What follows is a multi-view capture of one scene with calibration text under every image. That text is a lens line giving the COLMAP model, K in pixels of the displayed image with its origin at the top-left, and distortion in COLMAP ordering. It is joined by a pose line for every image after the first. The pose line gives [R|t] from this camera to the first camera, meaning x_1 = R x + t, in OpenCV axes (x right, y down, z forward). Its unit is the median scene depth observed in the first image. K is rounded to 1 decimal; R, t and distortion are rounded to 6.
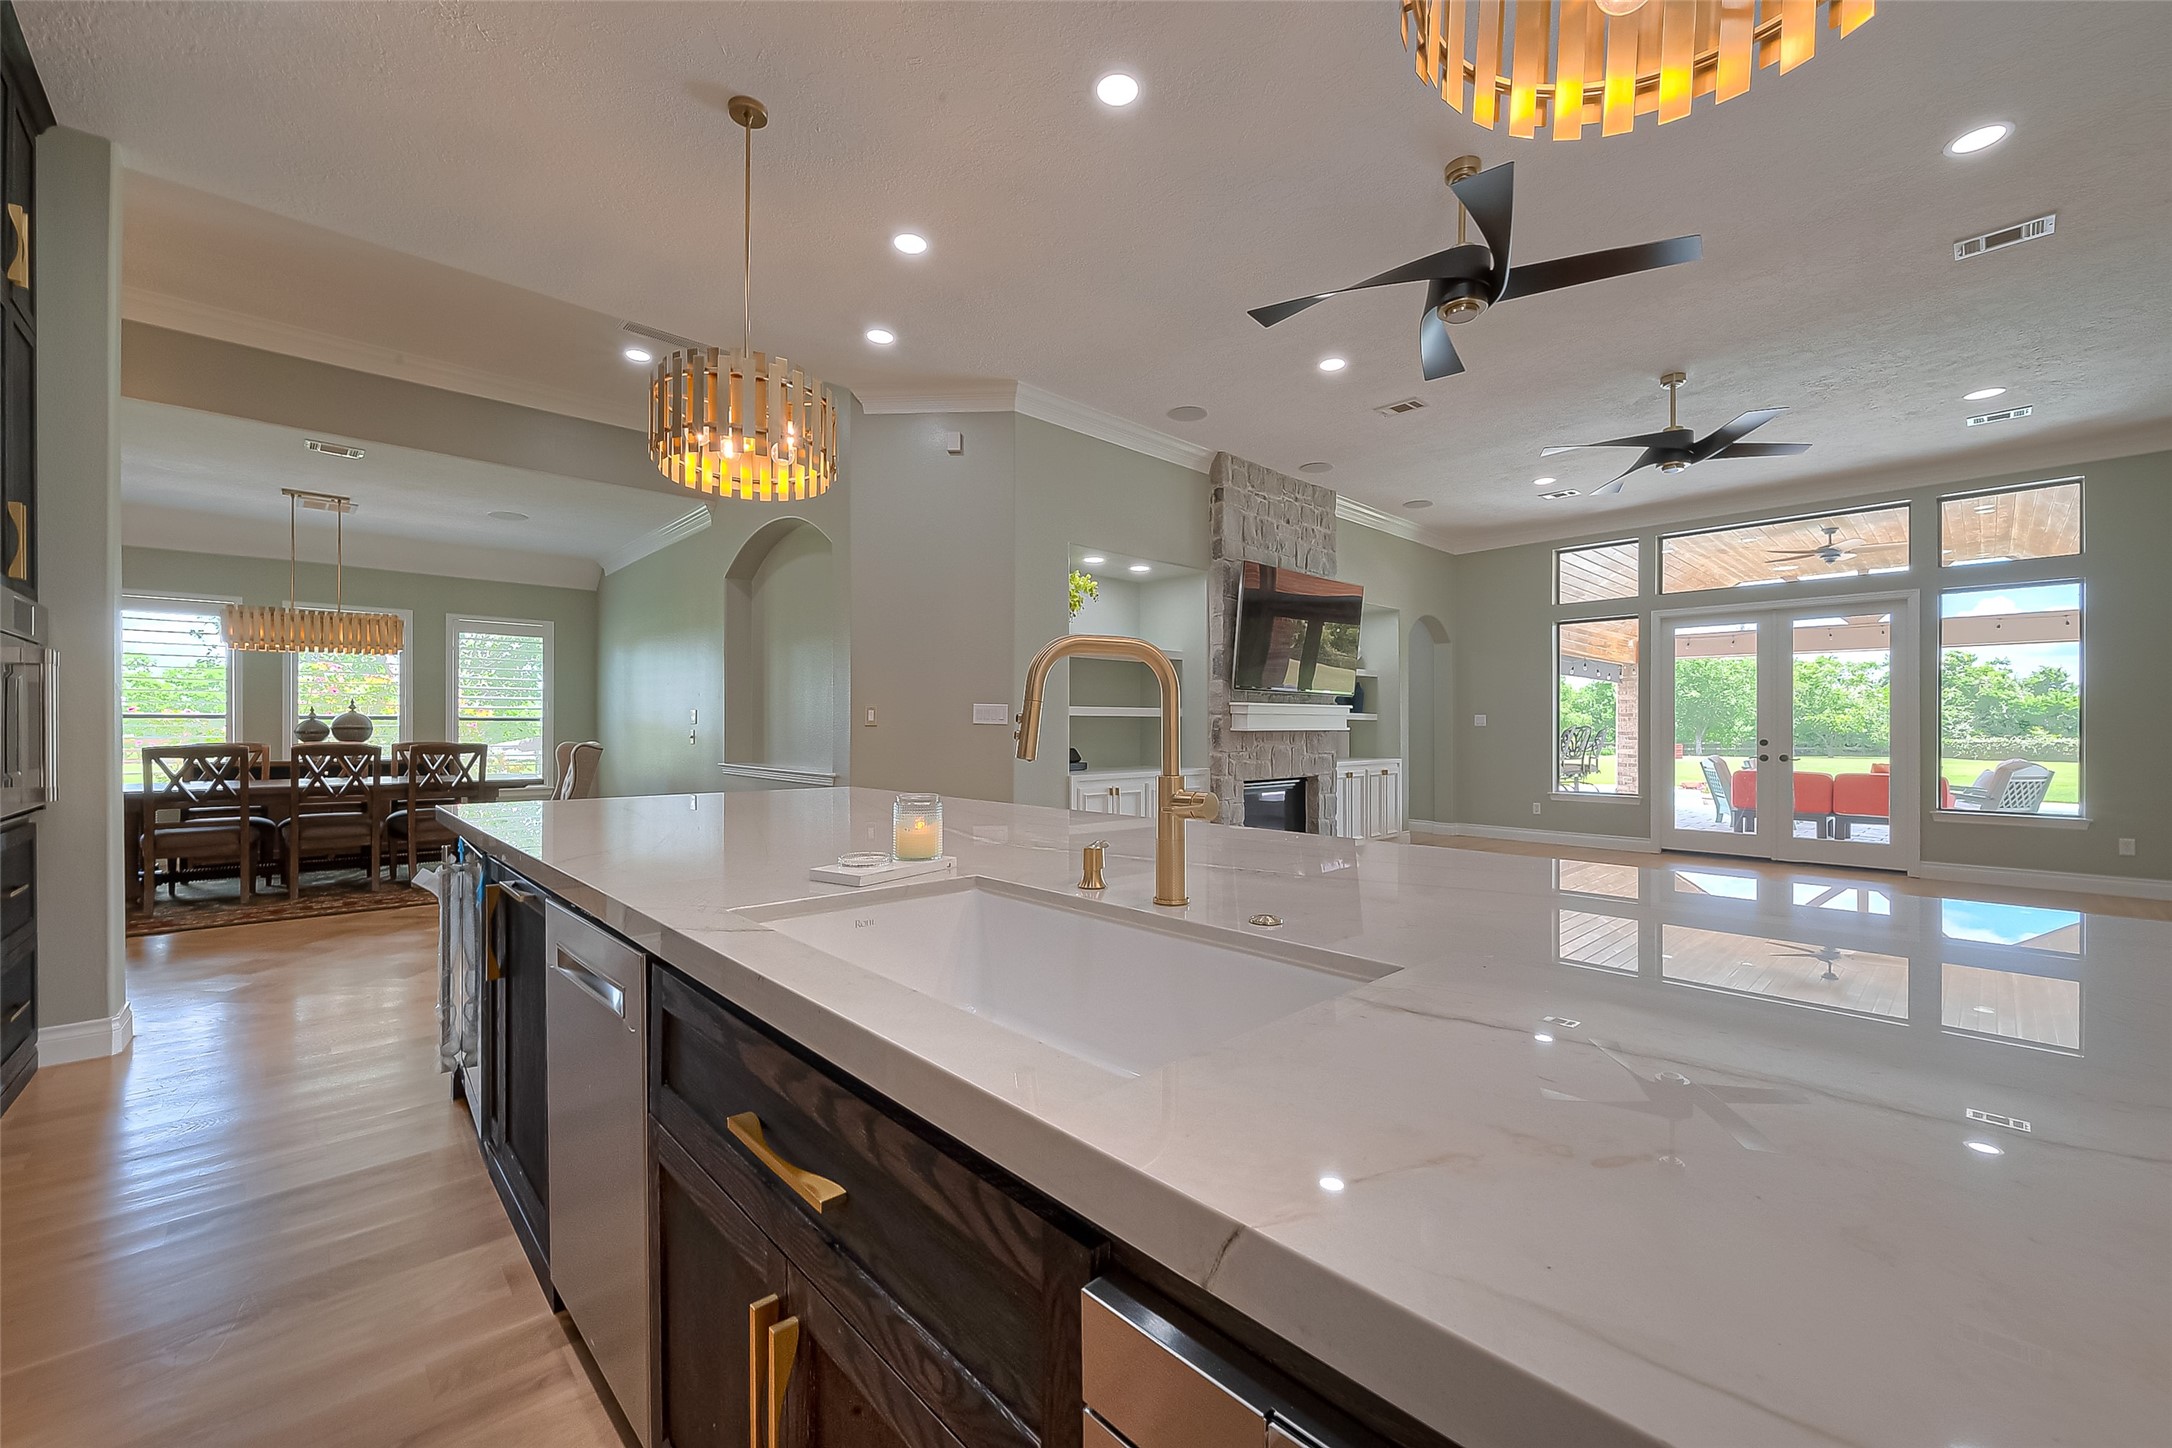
lens RADIAL K [[862.4, 0, 1097.8], [0, 862.4, 729.5], [0, 0, 1]] dist [-0.000457, -0.000003]
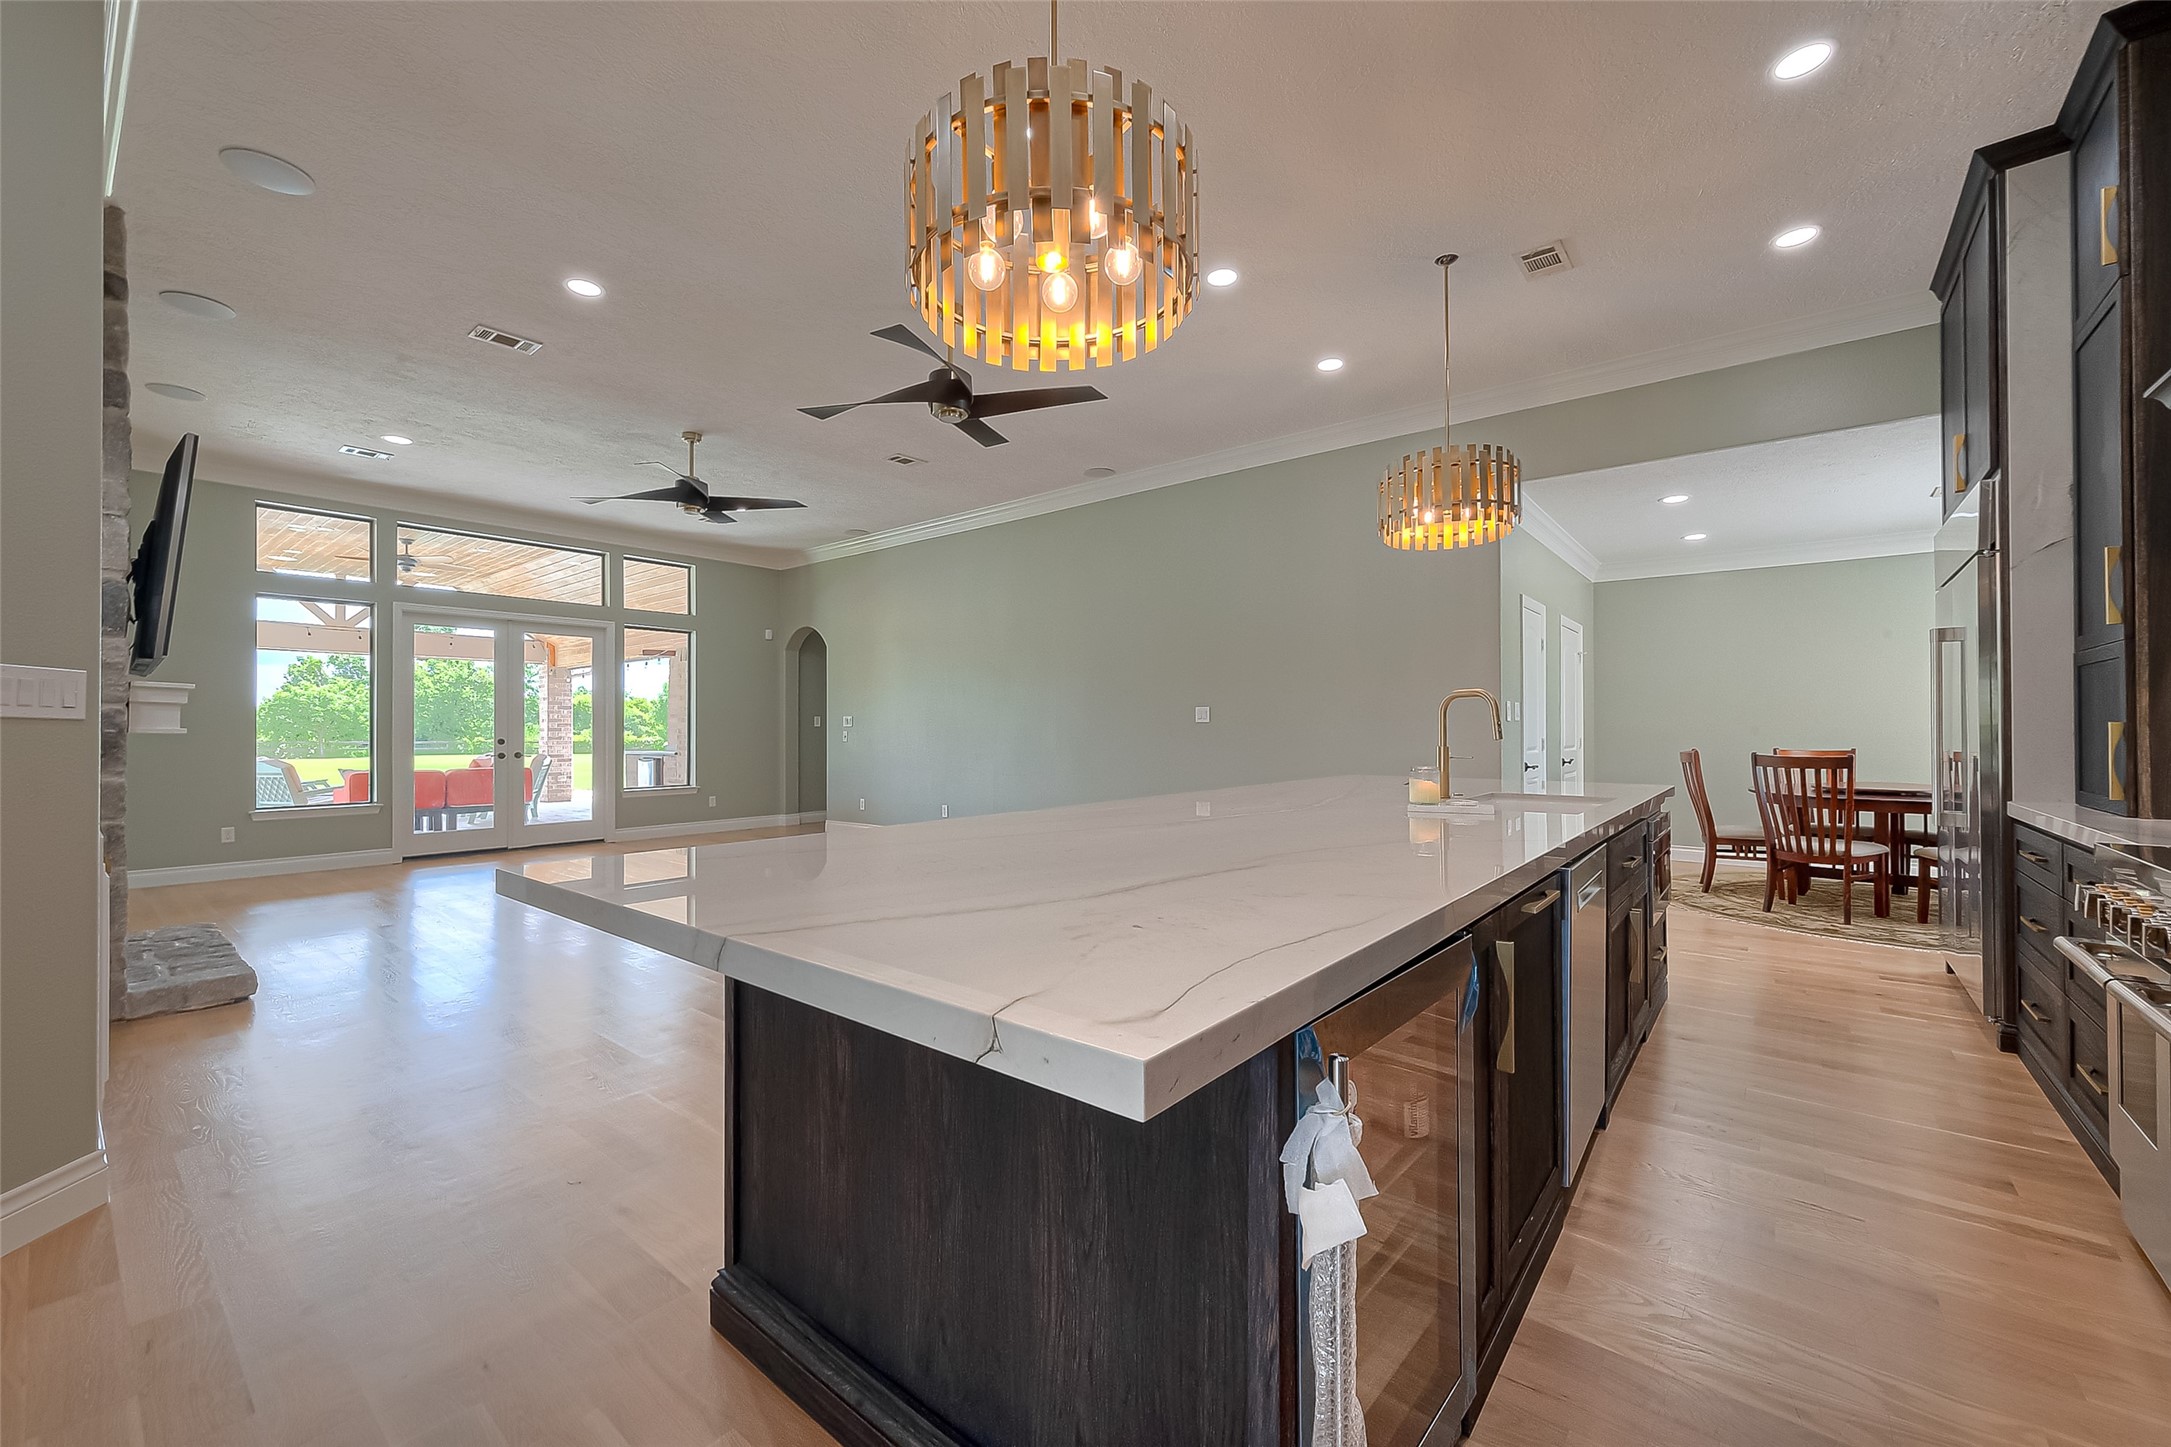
lens RADIAL K [[852.7, 0, 1088.9], [0, 852.7, 723.3], [0, 0, 1]] dist [-0.000626, 0.000157]
pose [[-0.125870, 0.005593, 0.992031, -0.392229], [0.002533, 0.999983, -0.005316, -0.000128], [-0.992043, 0.001844, -0.125882, 0.410848]]
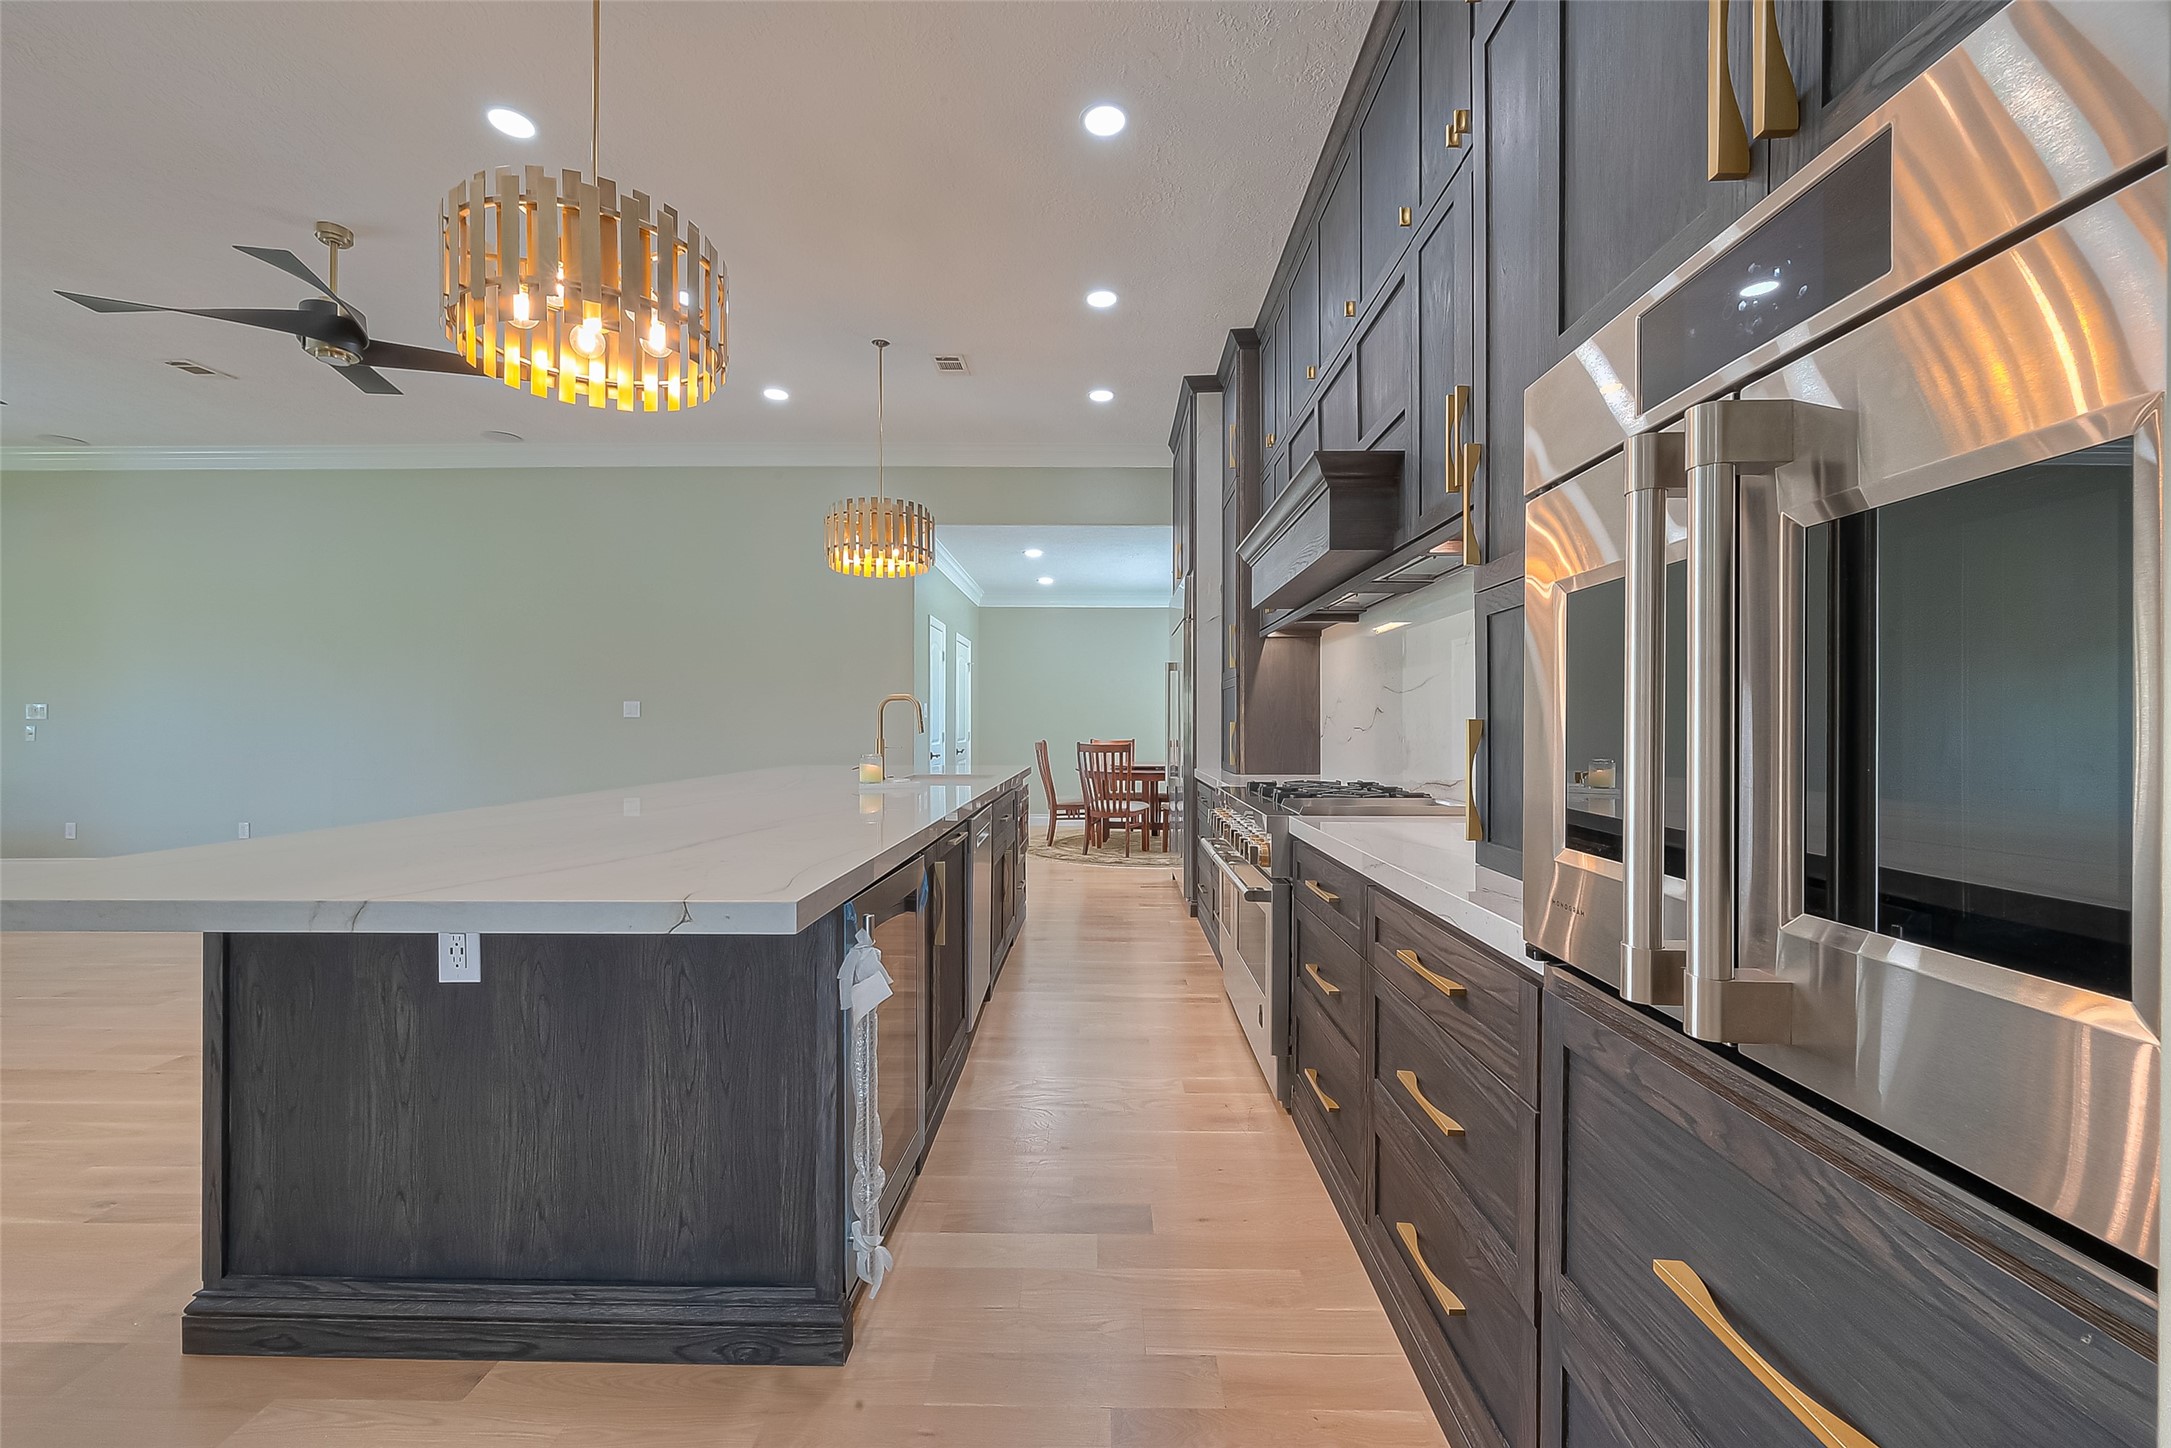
lens RADIAL K [[853.1, 0, 1086.3], [0, 853.1, 724.7], [0, 0, 1]] dist [-0.000220, -0.000090]
pose [[-0.711539, -0.002376, 0.702642, -0.463276], [-0.001467, 0.999997, 0.001896, -0.000474], [-0.702645, 0.000319, -0.711541, 0.473627]]
